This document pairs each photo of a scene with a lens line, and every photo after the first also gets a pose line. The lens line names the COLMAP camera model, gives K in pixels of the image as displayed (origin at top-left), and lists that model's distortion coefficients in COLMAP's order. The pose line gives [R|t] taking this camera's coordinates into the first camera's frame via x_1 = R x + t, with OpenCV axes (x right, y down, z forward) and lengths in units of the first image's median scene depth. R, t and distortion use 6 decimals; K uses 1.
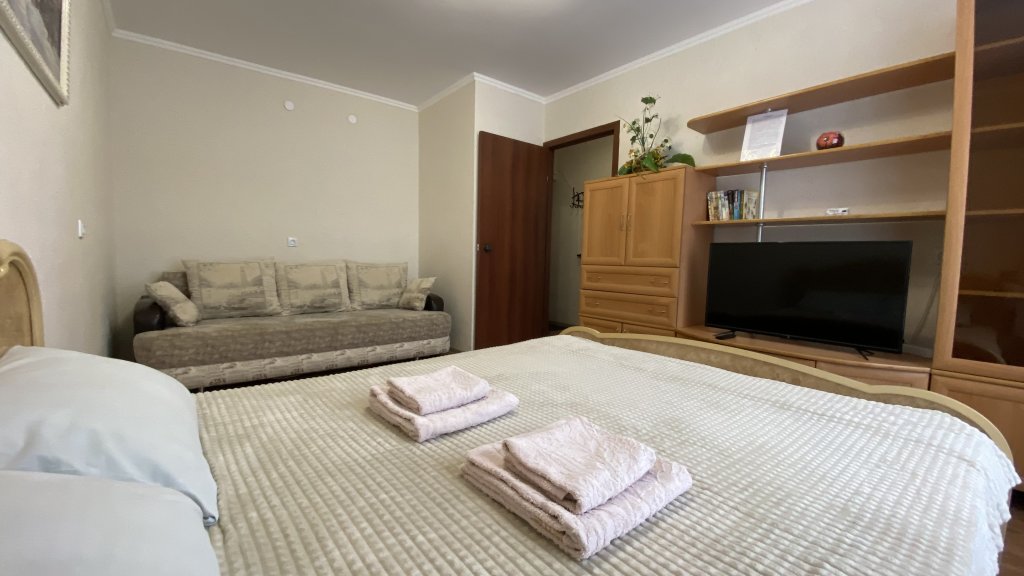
lens RADIAL K [[410.9, 0, 504.8], [0, 410.9, 288.6], [0, 0, 1]] dist [-0.004480, -0.007867]
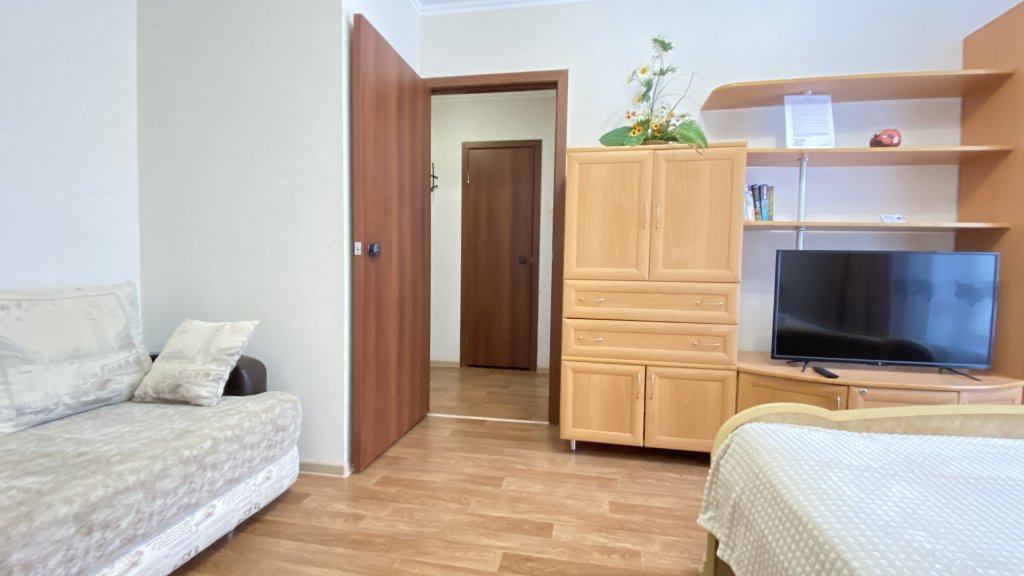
lens RADIAL K [[437.1, 0, 505.0], [0, 437.1, 286.6], [0, 0, 1]] dist [0.000619, -0.008033]
pose [[0.752604, -0.045338, 0.656911, -0.390046], [0.050657, 0.998657, 0.010888, -0.073149], [-0.656522, 0.025082, 0.753890, 0.675811]]
